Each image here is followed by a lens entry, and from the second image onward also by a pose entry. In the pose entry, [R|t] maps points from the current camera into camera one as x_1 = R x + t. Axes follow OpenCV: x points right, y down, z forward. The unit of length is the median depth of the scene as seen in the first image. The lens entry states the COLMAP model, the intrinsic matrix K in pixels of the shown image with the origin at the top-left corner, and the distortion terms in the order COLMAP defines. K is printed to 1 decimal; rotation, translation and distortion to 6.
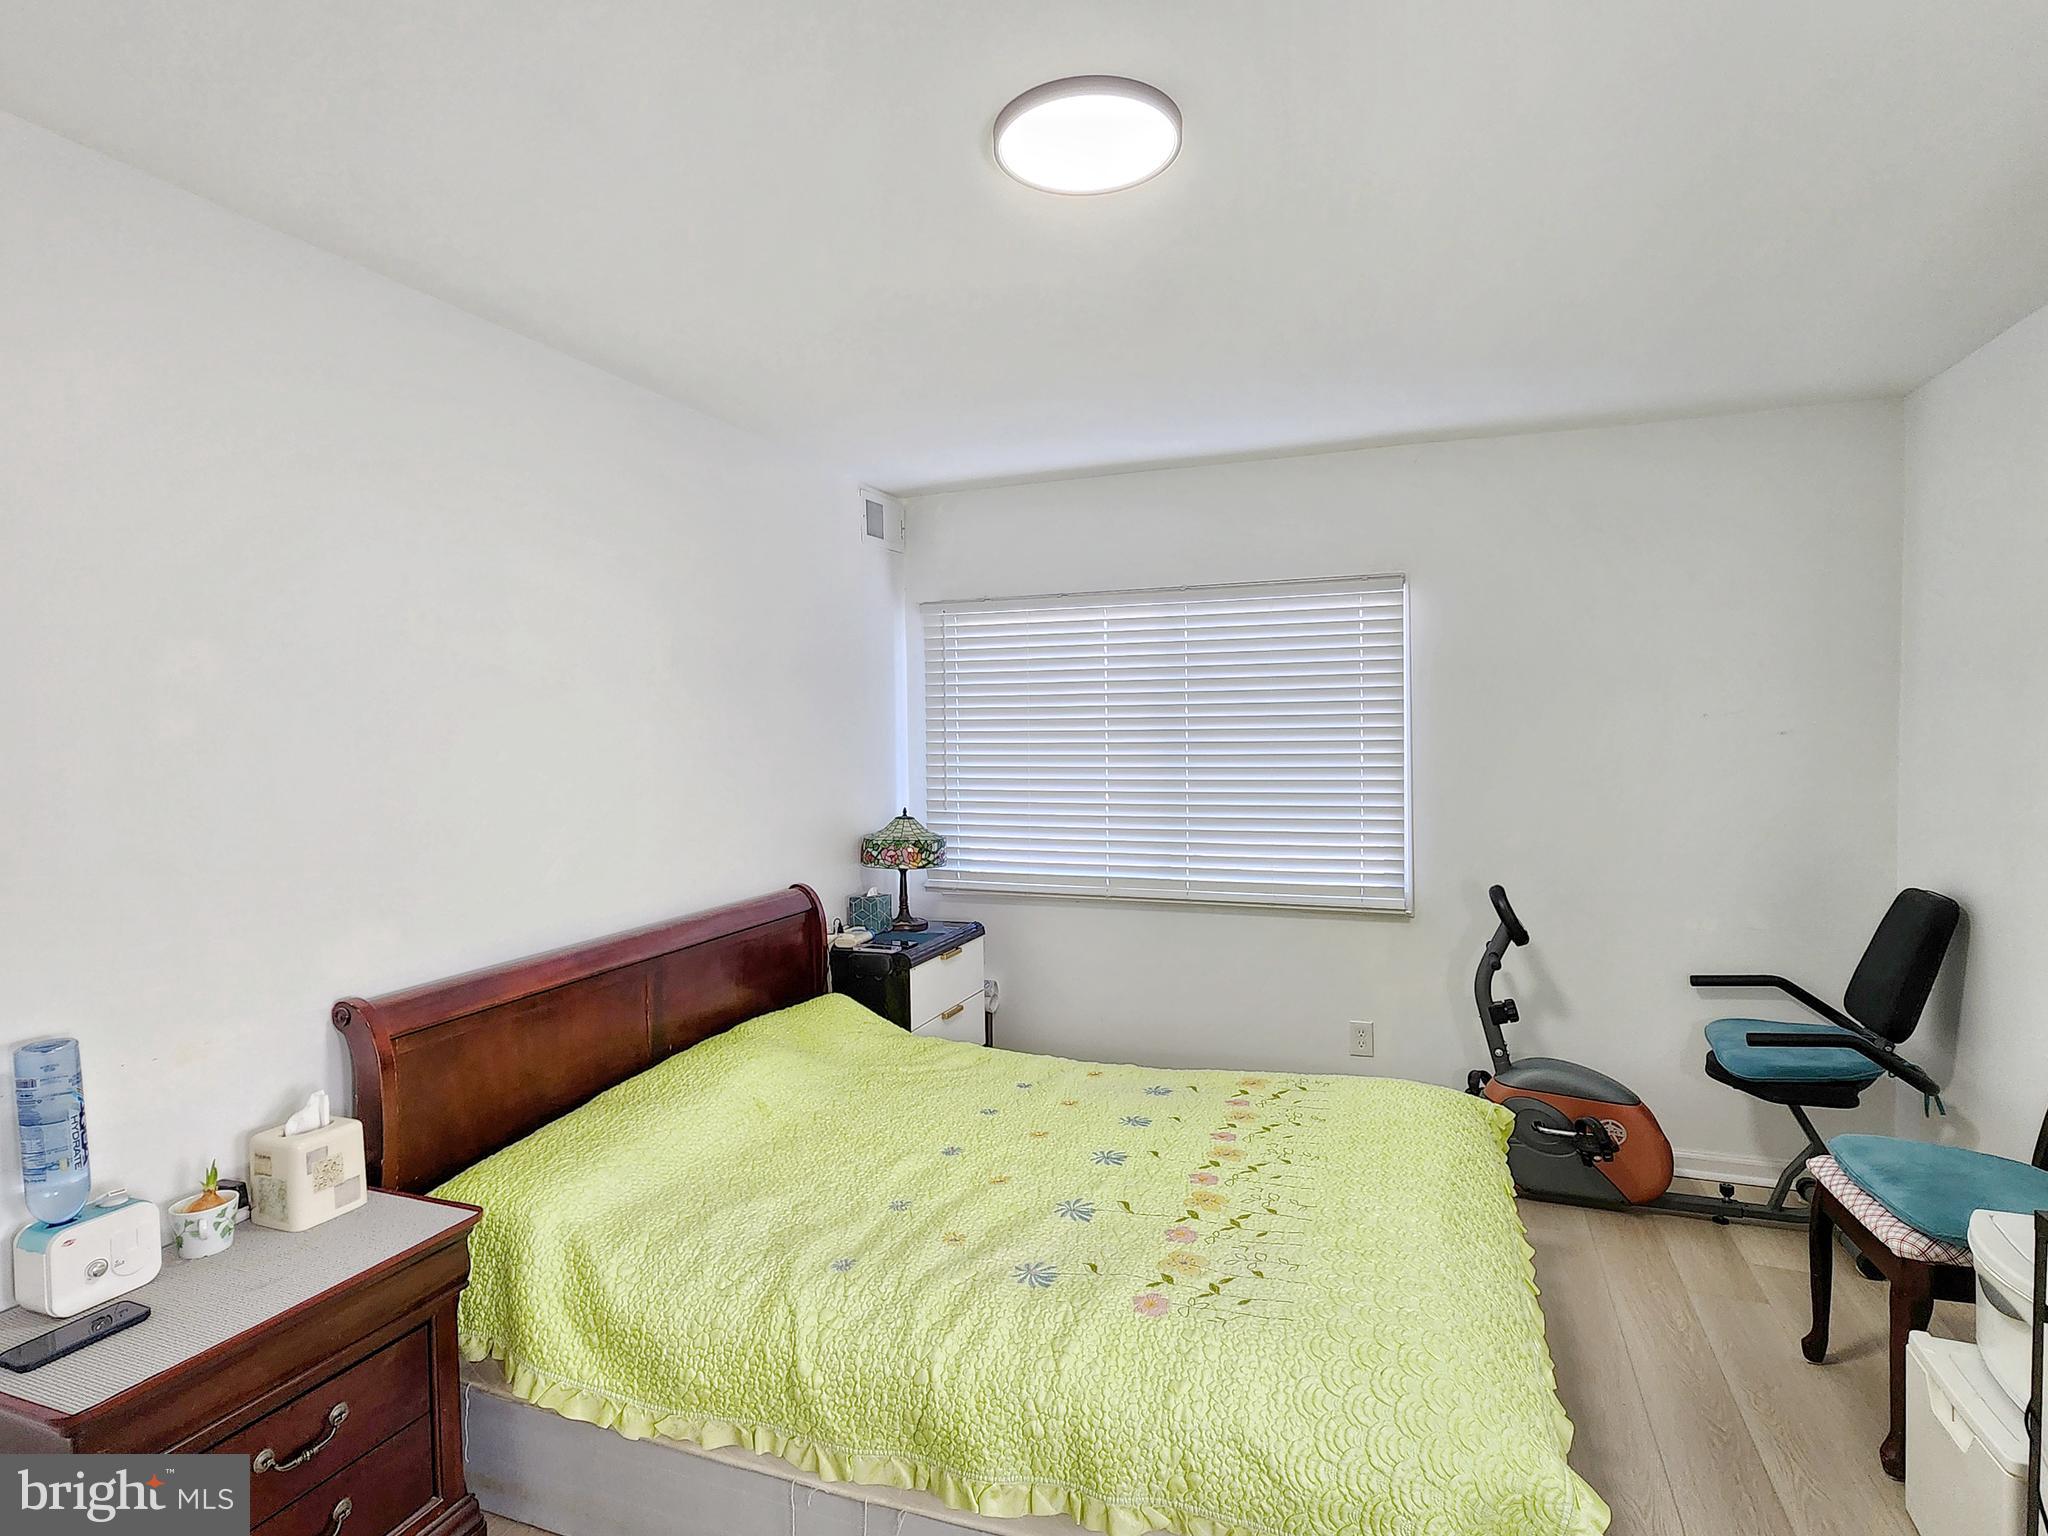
lens RADIAL K [[1080.4, 0, 1006.9], [0, 1080.4, 761.8], [0, 0, 1]] dist [0.001732, -0.000997]
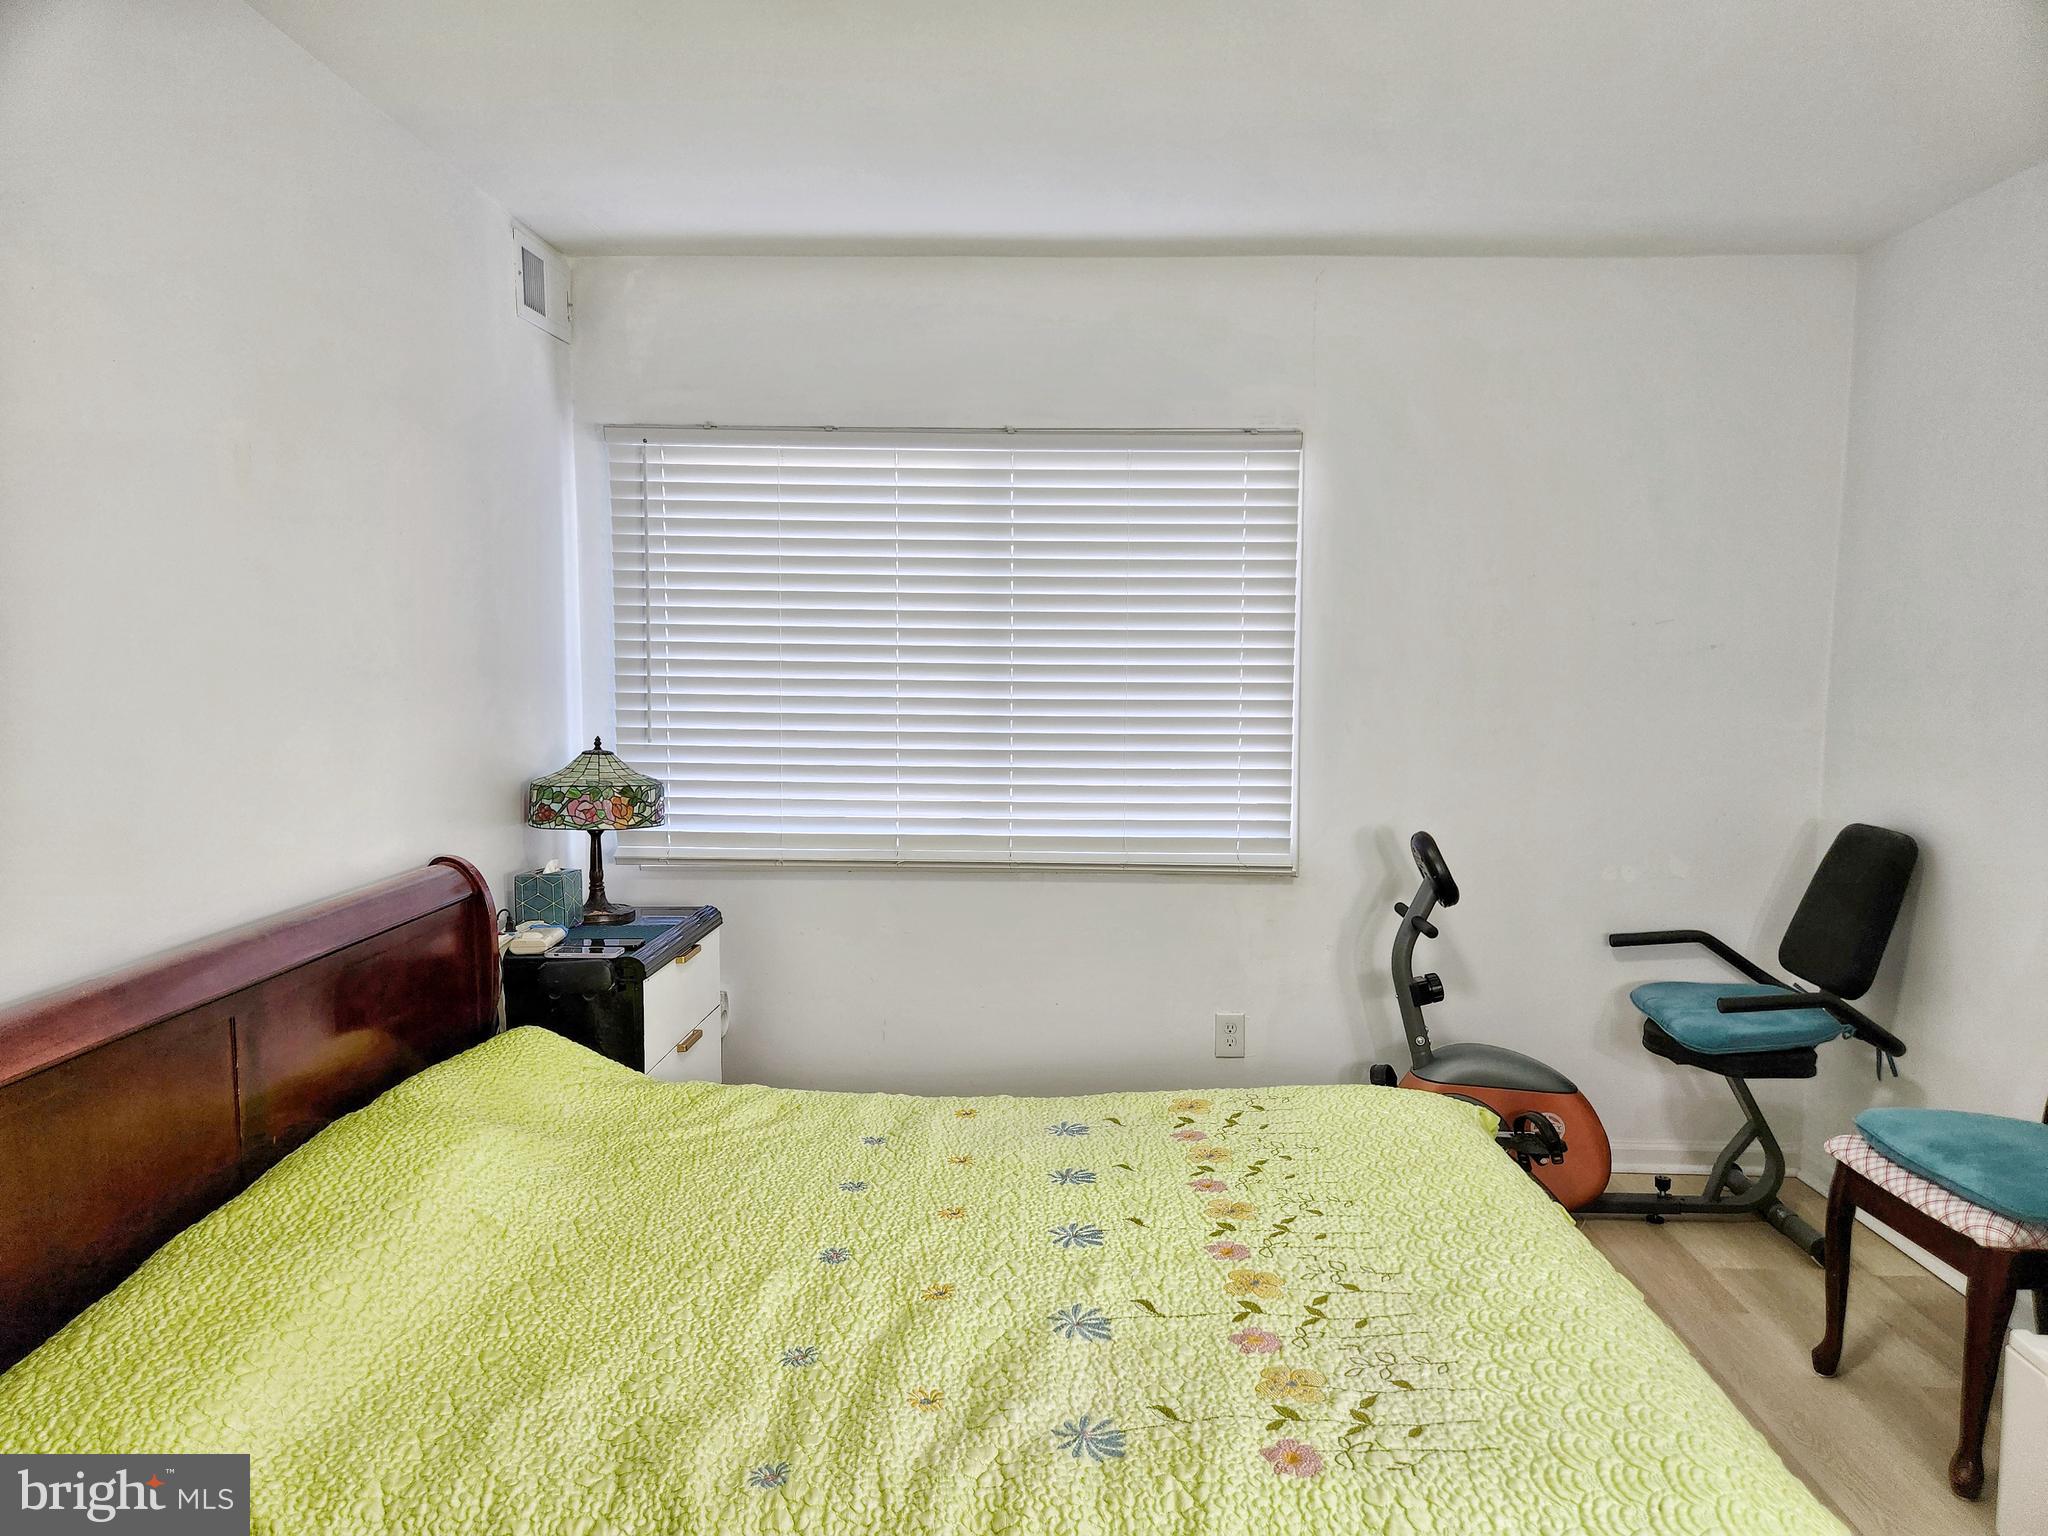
lens RADIAL K [[1378.5, 0, 1024.0], [0, 1378.5, 768.0], [0, 0, 1]] dist [0.061384, -0.044153]
pose [[0.939455, -0.005850, 0.342624, -0.173778], [-0.010915, 0.998836, 0.046984, 0.023524], [-0.342500, -0.047879, 0.938297, 0.153439]]
